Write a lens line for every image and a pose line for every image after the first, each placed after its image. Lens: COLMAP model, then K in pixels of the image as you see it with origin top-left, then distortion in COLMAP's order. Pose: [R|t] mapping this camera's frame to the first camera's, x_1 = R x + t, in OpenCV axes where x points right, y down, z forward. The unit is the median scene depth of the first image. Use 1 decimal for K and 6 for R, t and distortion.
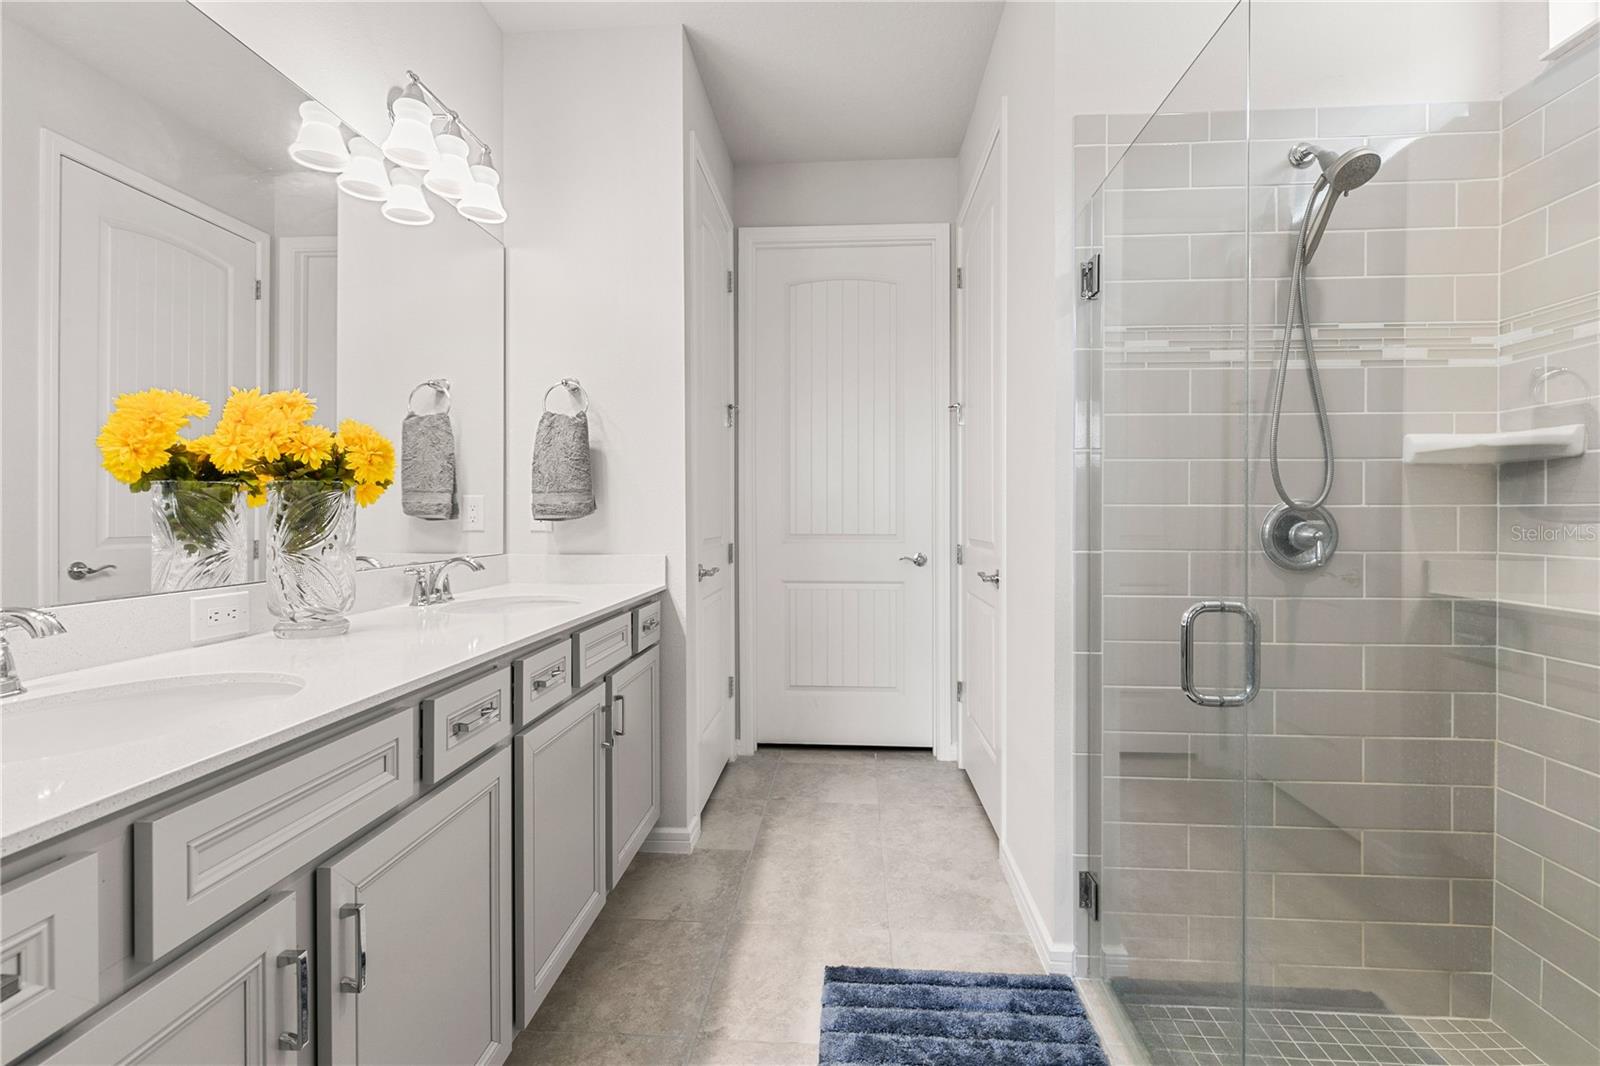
lens RADIAL K [[731.5, 0, 800.4], [0, 731.5, 529.2], [0, 0, 1]] dist [0.005719, 0.000006]
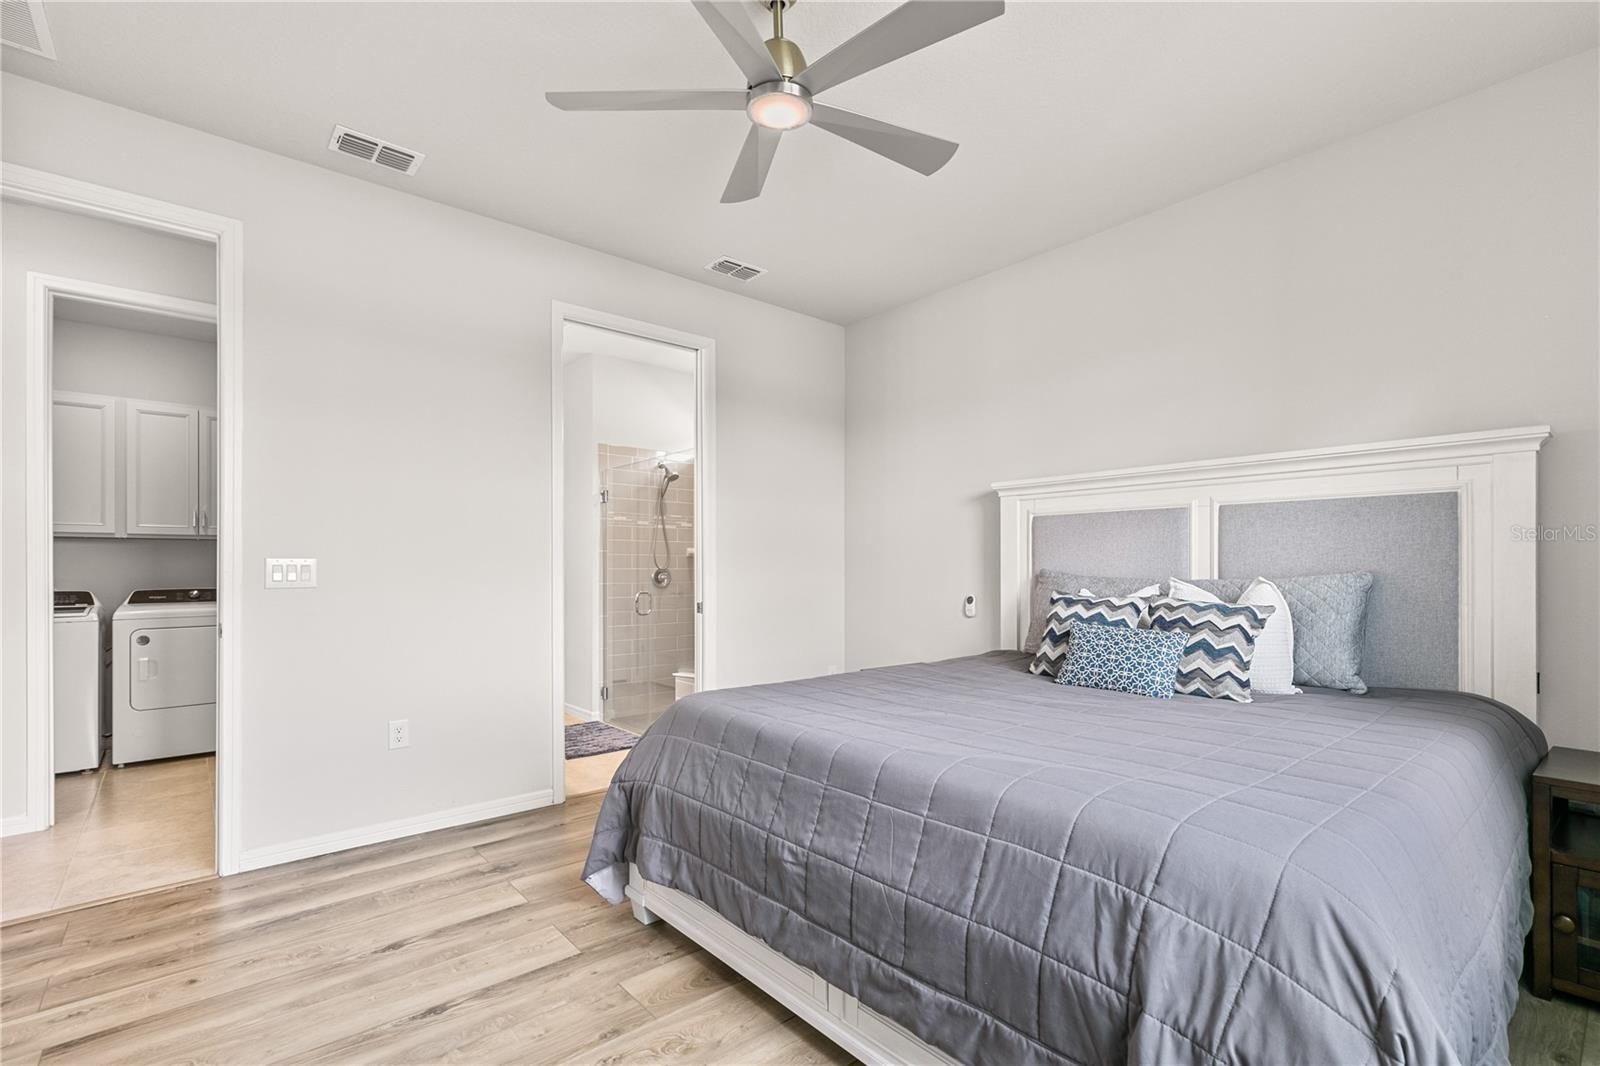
lens RADIAL K [[731.5, 0, 797.3], [0, 731.5, 539.0], [0, 0, 1]] dist [0.005719, 0.000006]
pose [[0.719900, 0.002259, 0.694075, -1.210896], [0.004276, 0.999961, -0.007690, -0.139818], [-0.694065, 0.008504, 0.719862, -1.868029]]
